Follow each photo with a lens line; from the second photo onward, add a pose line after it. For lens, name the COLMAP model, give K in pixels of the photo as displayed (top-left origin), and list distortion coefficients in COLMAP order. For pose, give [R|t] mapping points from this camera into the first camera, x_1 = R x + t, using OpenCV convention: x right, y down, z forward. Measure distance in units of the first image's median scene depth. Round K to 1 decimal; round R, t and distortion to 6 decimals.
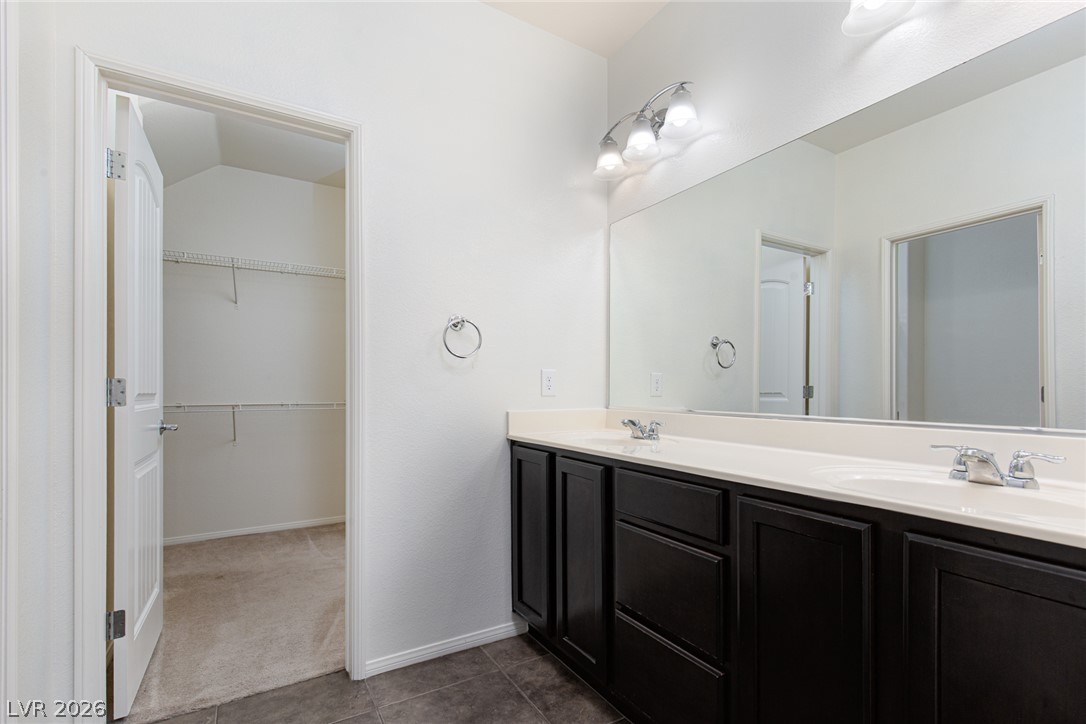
lens RADIAL K [[500.8, 0, 546.5], [0, 500.8, 381.4], [0, 0, 1]] dist [0.003956, 0.000185]
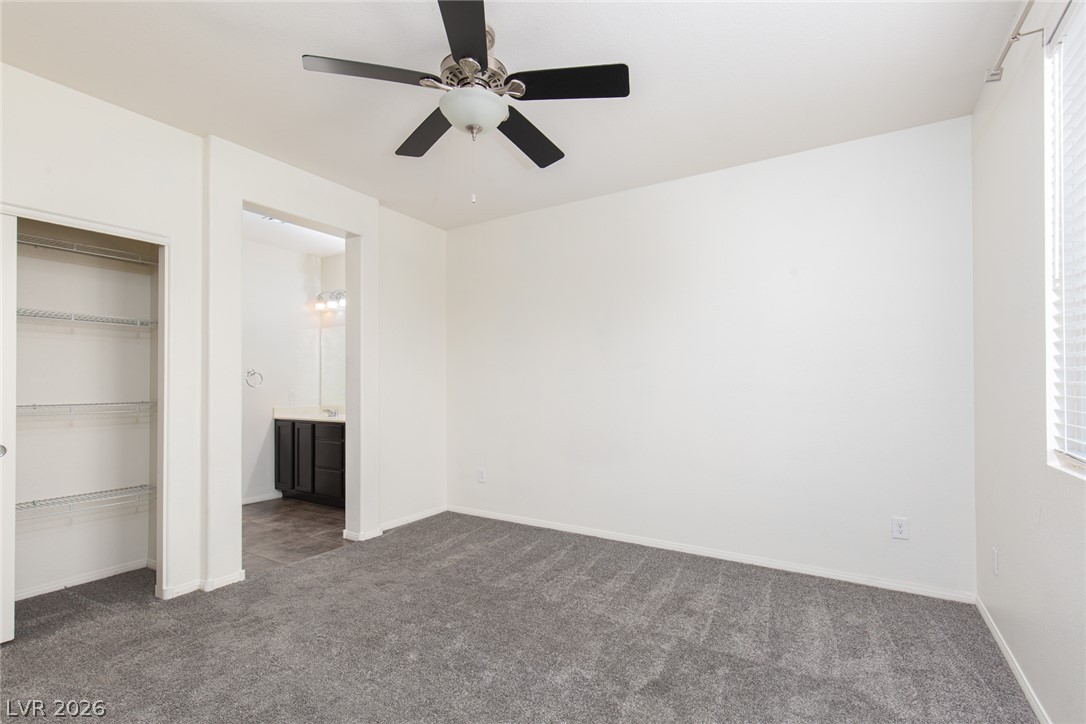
lens RADIAL K [[500.8, 0, 546.5], [0, 500.8, 381.4], [0, 0, 1]] dist [0.003956, 0.000185]
pose [[0.888541, 0.006269, 0.458755, -0.014763], [-0.010607, 0.999920, 0.006879, -0.090848], [-0.458675, -0.010978, 0.888536, -1.647228]]
